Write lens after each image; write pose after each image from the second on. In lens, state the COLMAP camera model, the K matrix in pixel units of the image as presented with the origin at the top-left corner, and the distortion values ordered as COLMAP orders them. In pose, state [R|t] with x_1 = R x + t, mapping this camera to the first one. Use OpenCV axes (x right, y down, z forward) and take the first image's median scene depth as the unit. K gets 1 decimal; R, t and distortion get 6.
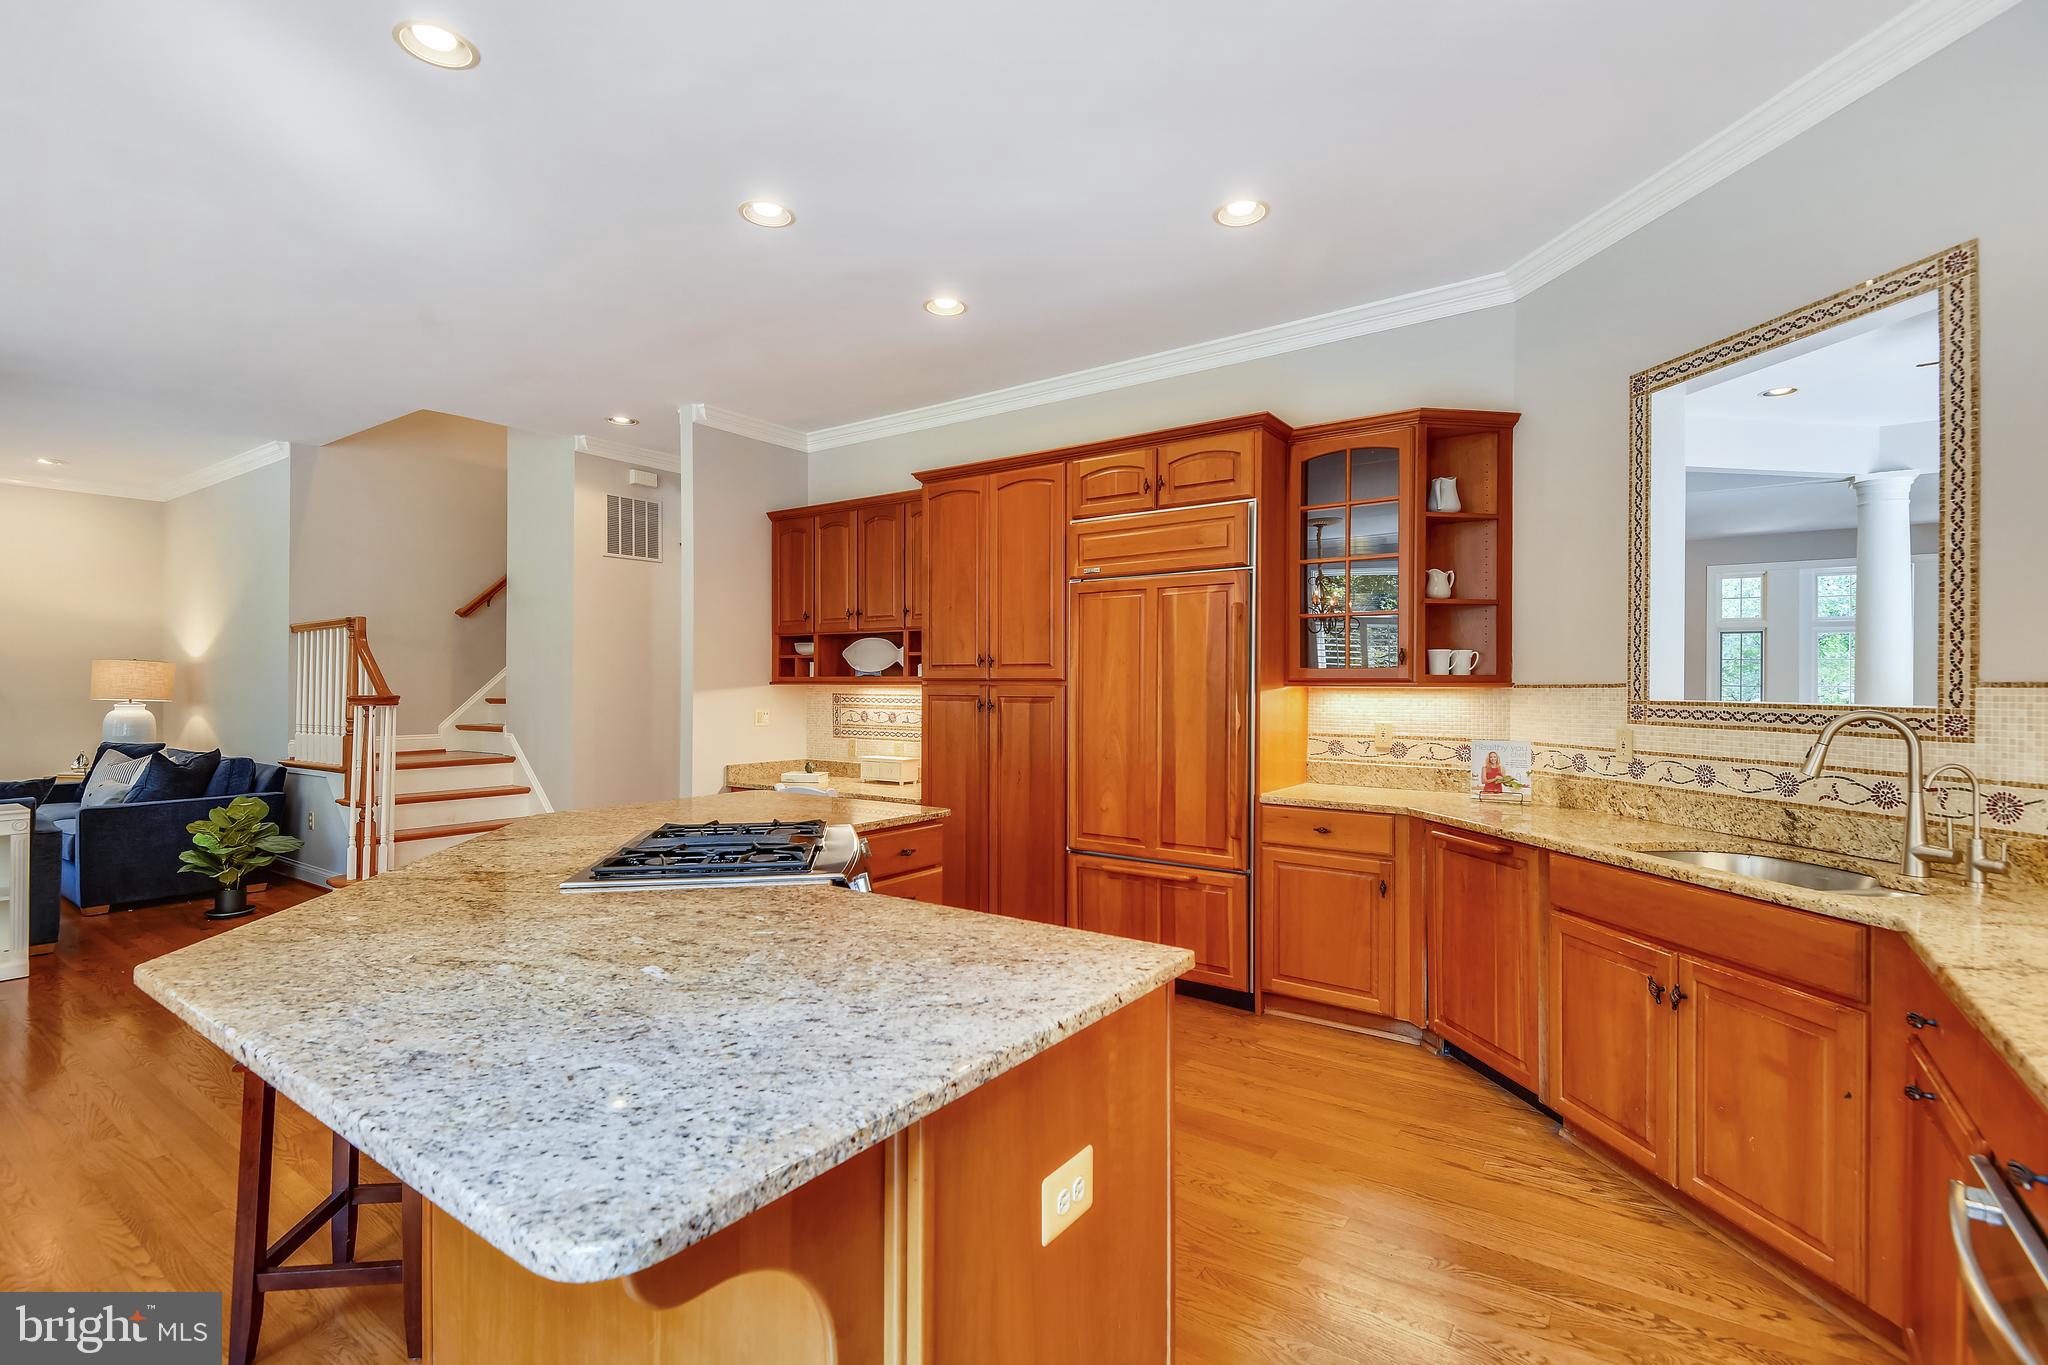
lens RADIAL K [[938.7, 0, 1018.9], [0, 938.7, 682.5], [0, 0, 1]] dist [0.011781, -0.001522]
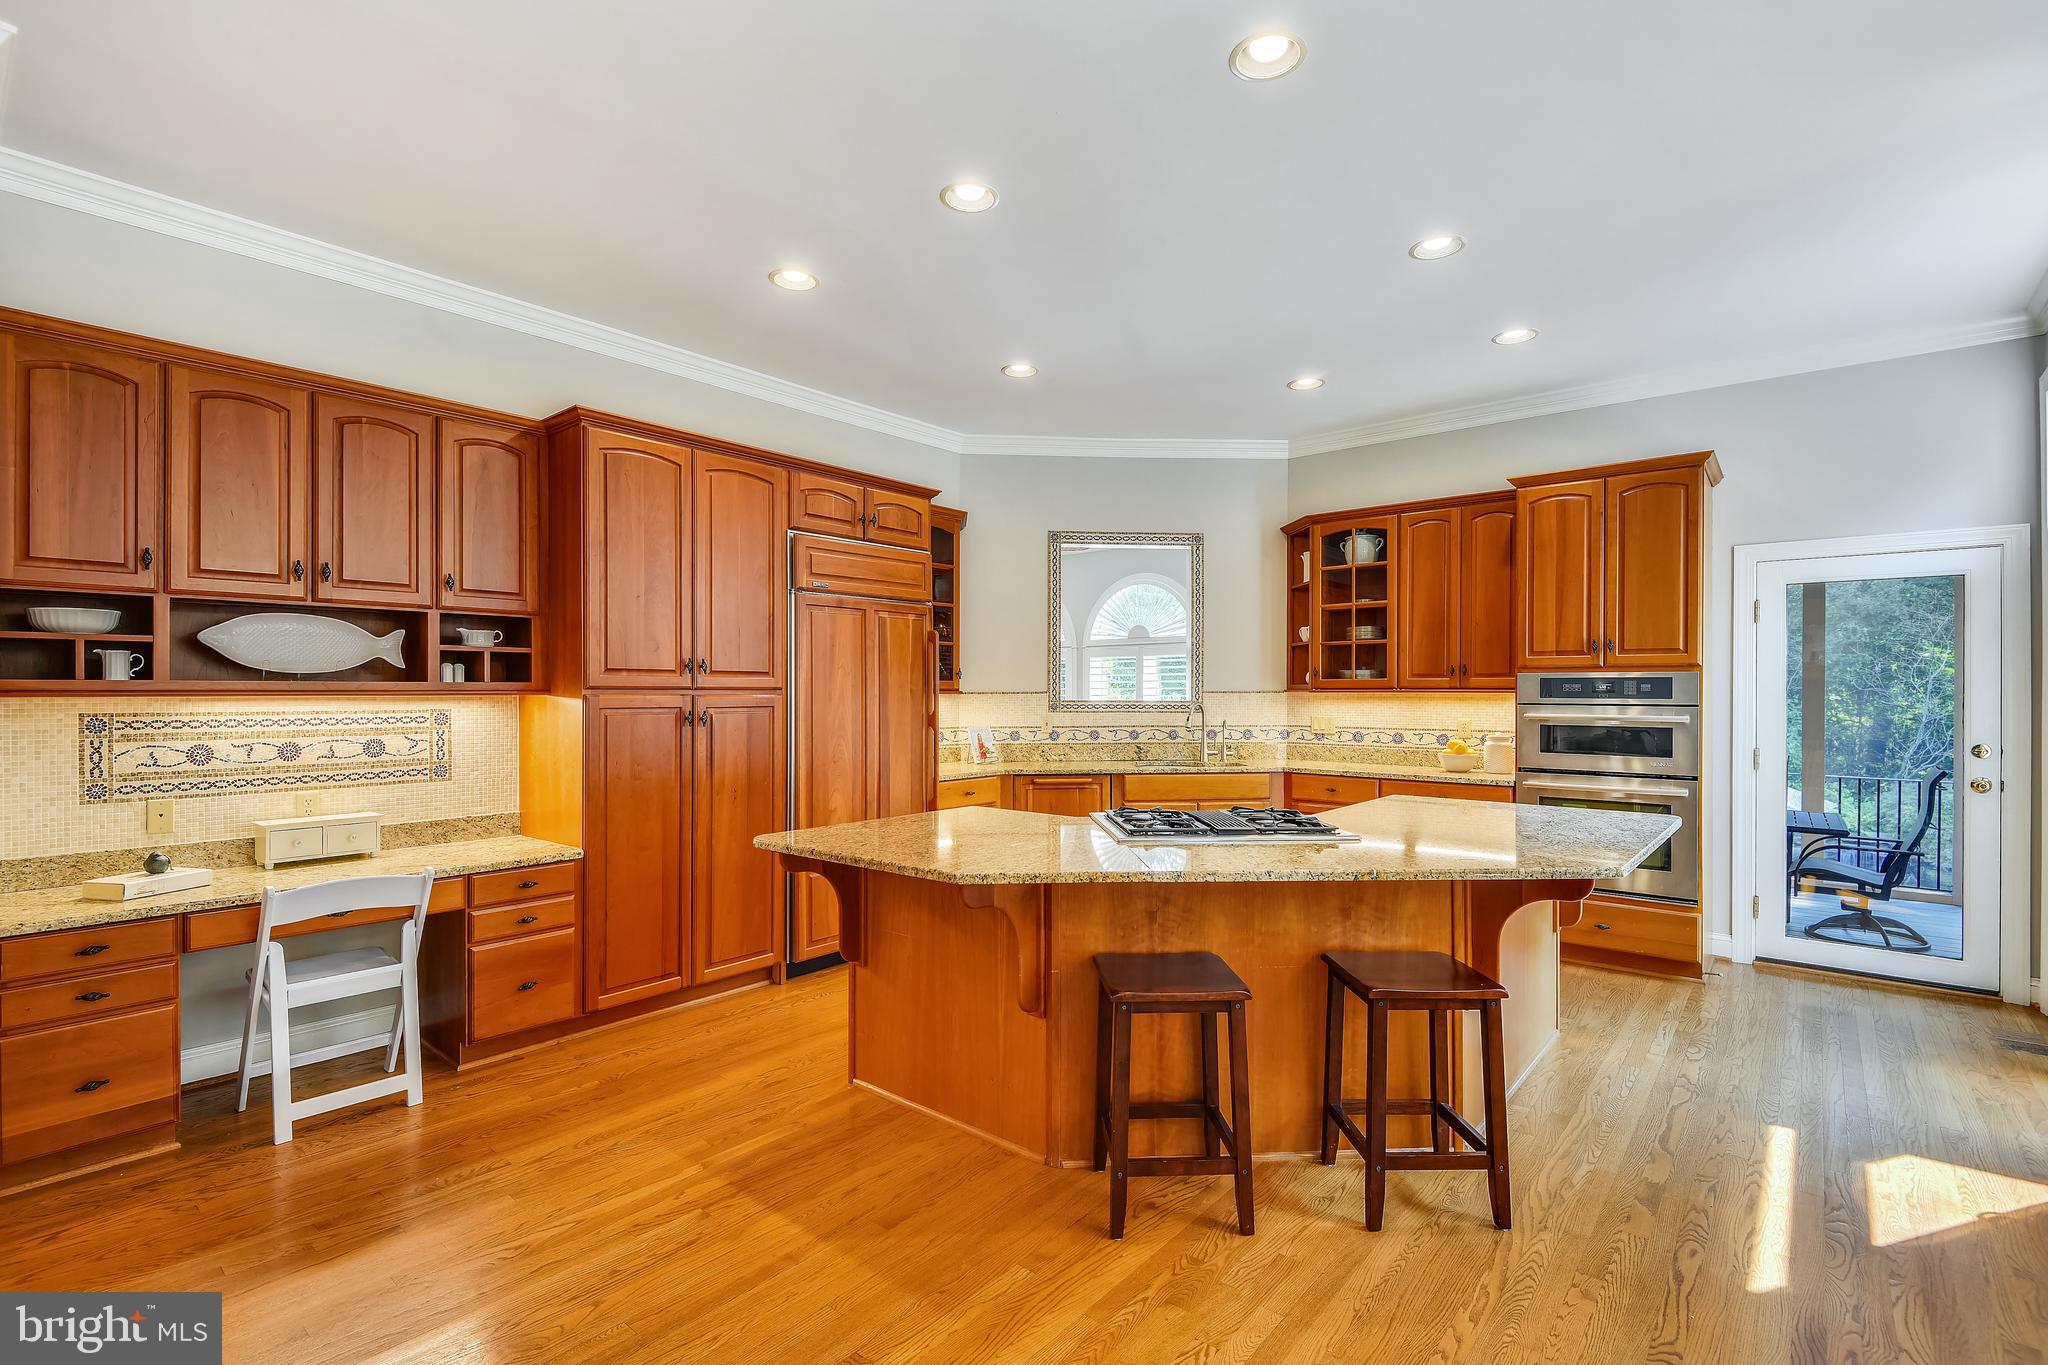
lens RADIAL K [[938.7, 0, 1022.3], [0, 938.7, 687.4], [0, 0, 1]] dist [0.011781, -0.001522]
pose [[0.074023, 0.003093, 0.997252, -0.998368], [-0.000723, 0.999995, -0.003047, -0.001353], [-0.997256, -0.000496, 0.074024, 0.730085]]
